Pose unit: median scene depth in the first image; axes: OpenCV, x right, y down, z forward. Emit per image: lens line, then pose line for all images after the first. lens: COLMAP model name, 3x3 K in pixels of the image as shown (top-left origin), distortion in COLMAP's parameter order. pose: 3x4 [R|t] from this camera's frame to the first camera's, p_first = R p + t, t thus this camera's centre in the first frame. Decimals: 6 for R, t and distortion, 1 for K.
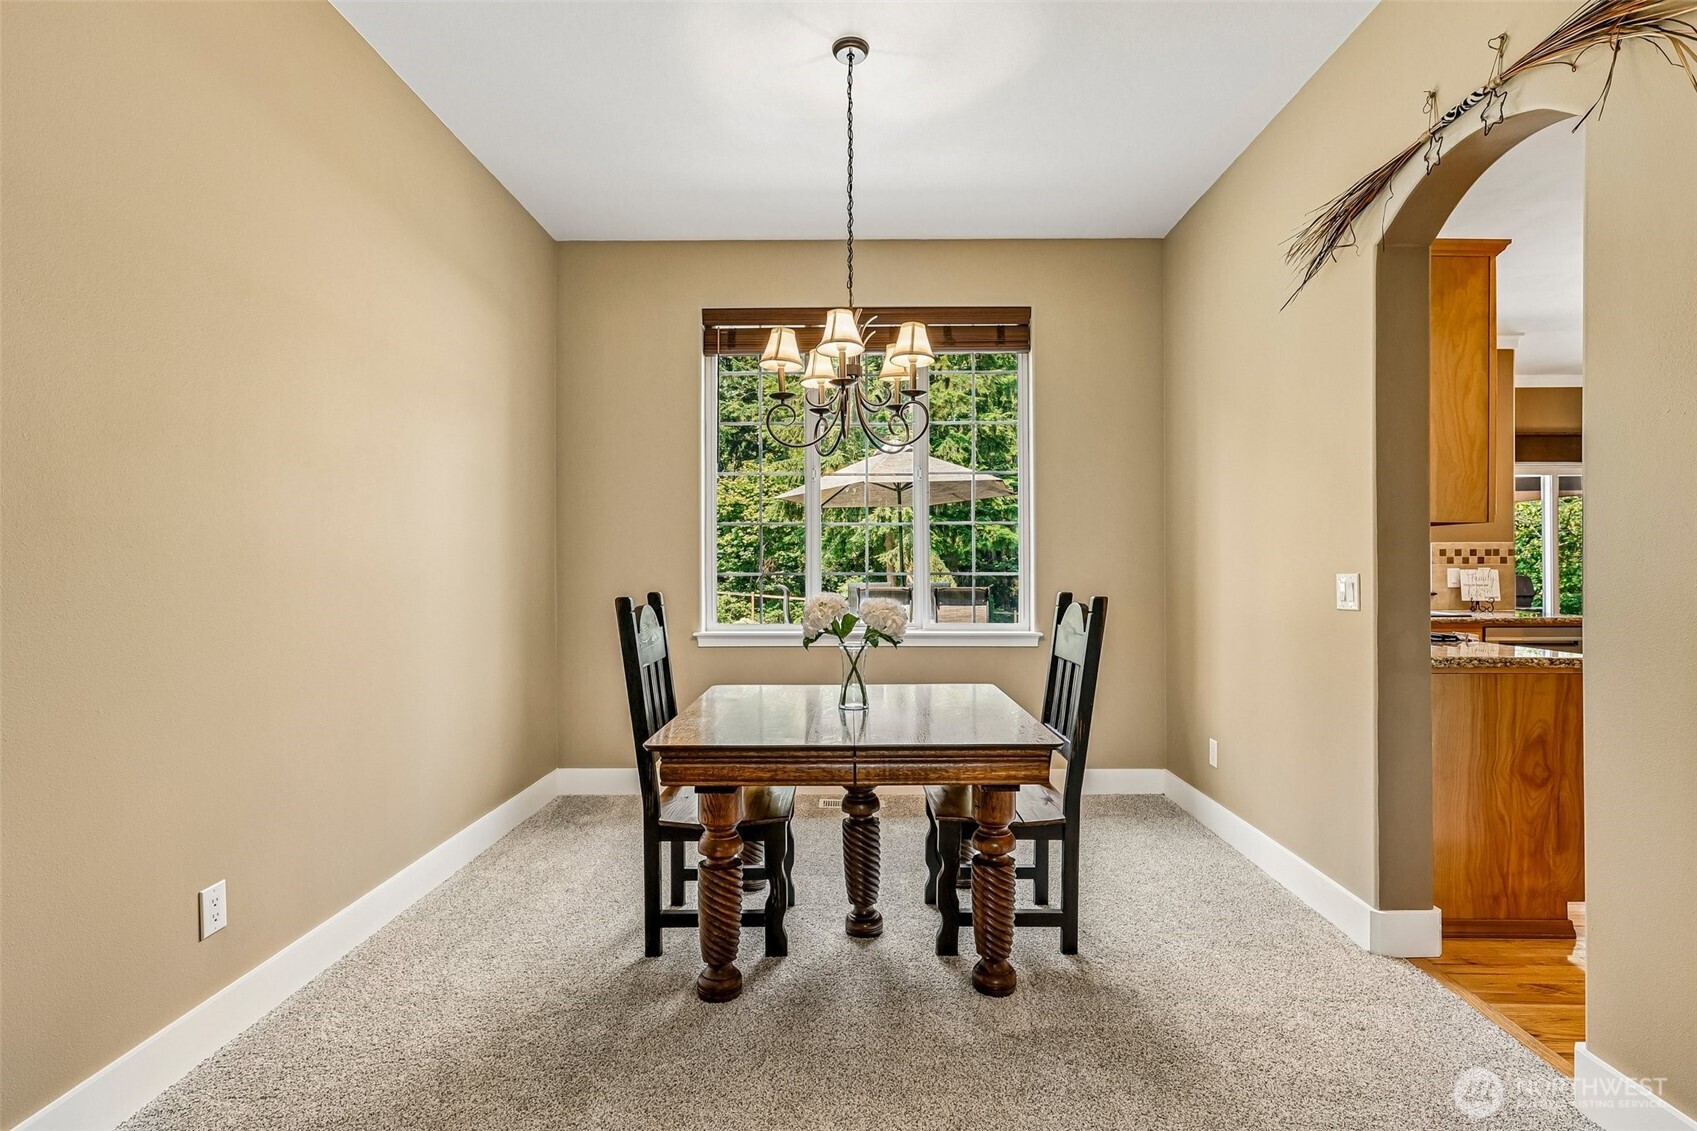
lens RADIAL K [[799.1, 0, 862.6], [0, 799.1, 565.1], [0, 0, 1]] dist [0.000375, 0.000074]
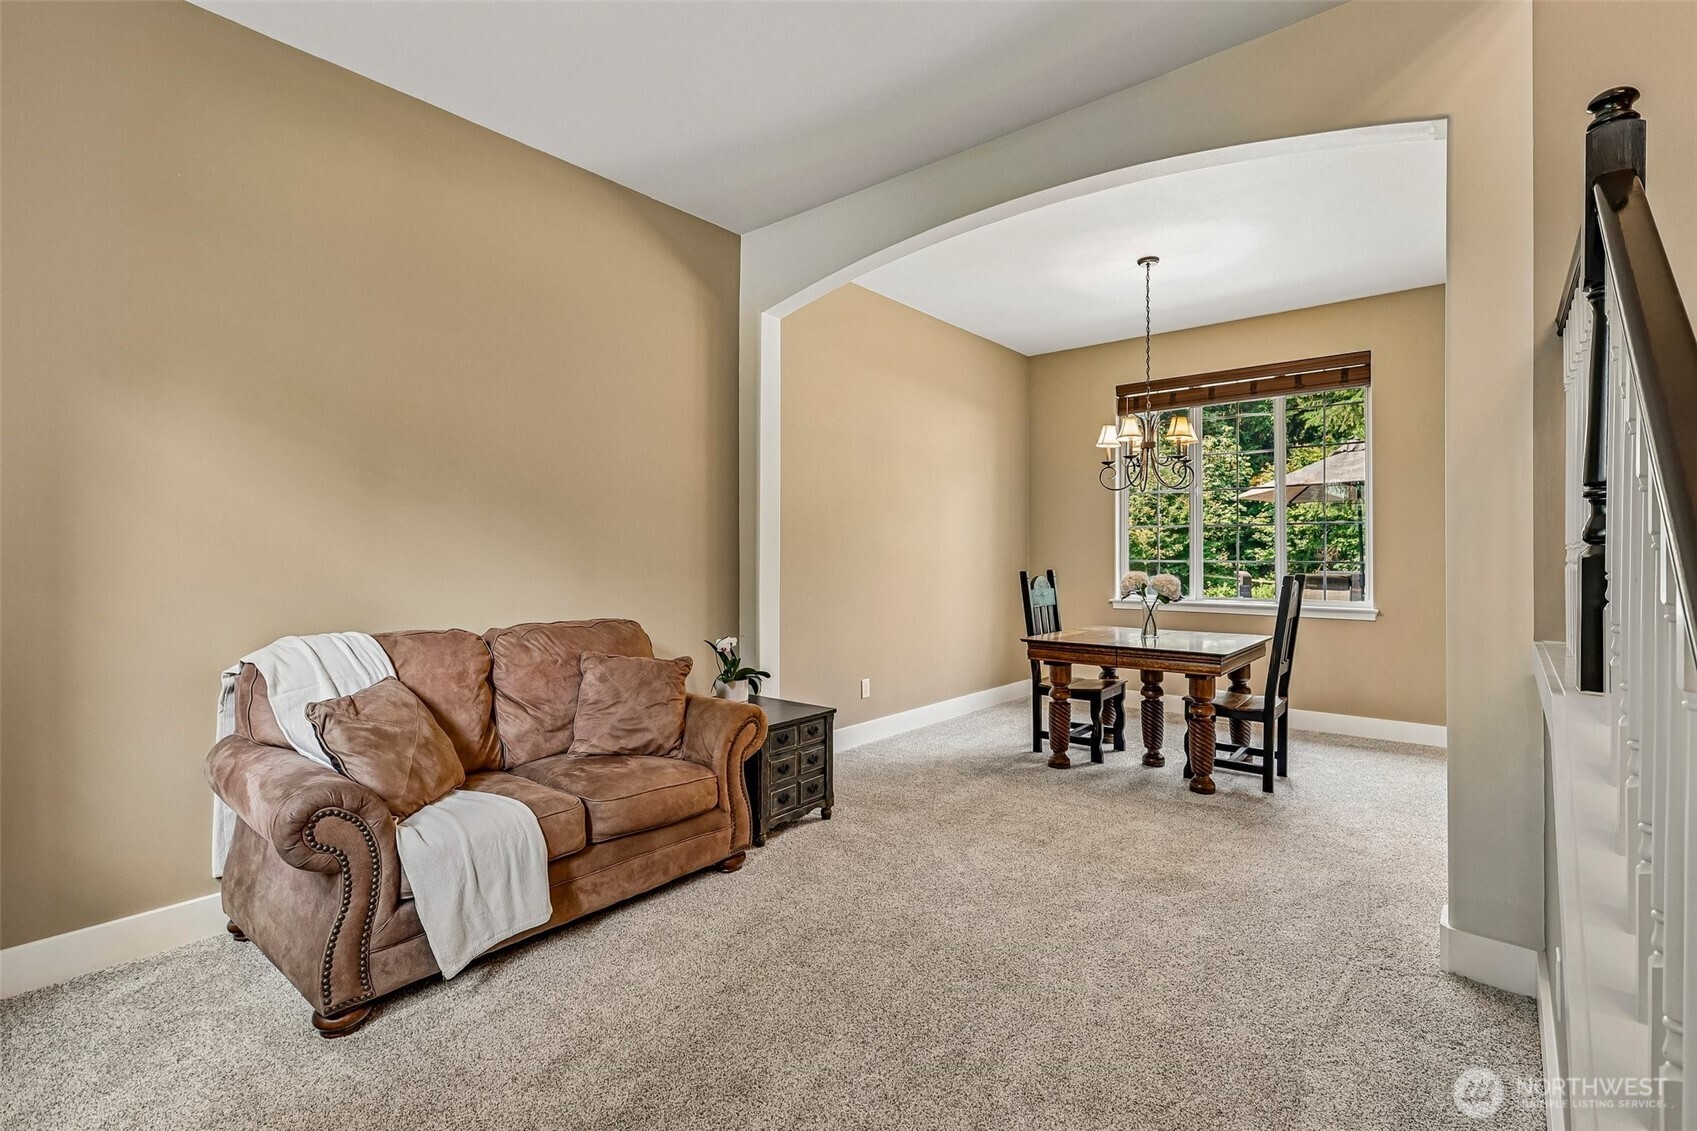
lens RADIAL K [[767.3, 0, 851.6], [0, 767.3, 558.5], [0, 0, 1]] dist [0.007524, 0.001527]
pose [[0.760156, 0.006843, -0.649704, 0.588960], [-0.002679, 0.999969, 0.007398, -0.003448], [0.649735, -0.003883, 0.760151, -0.705729]]
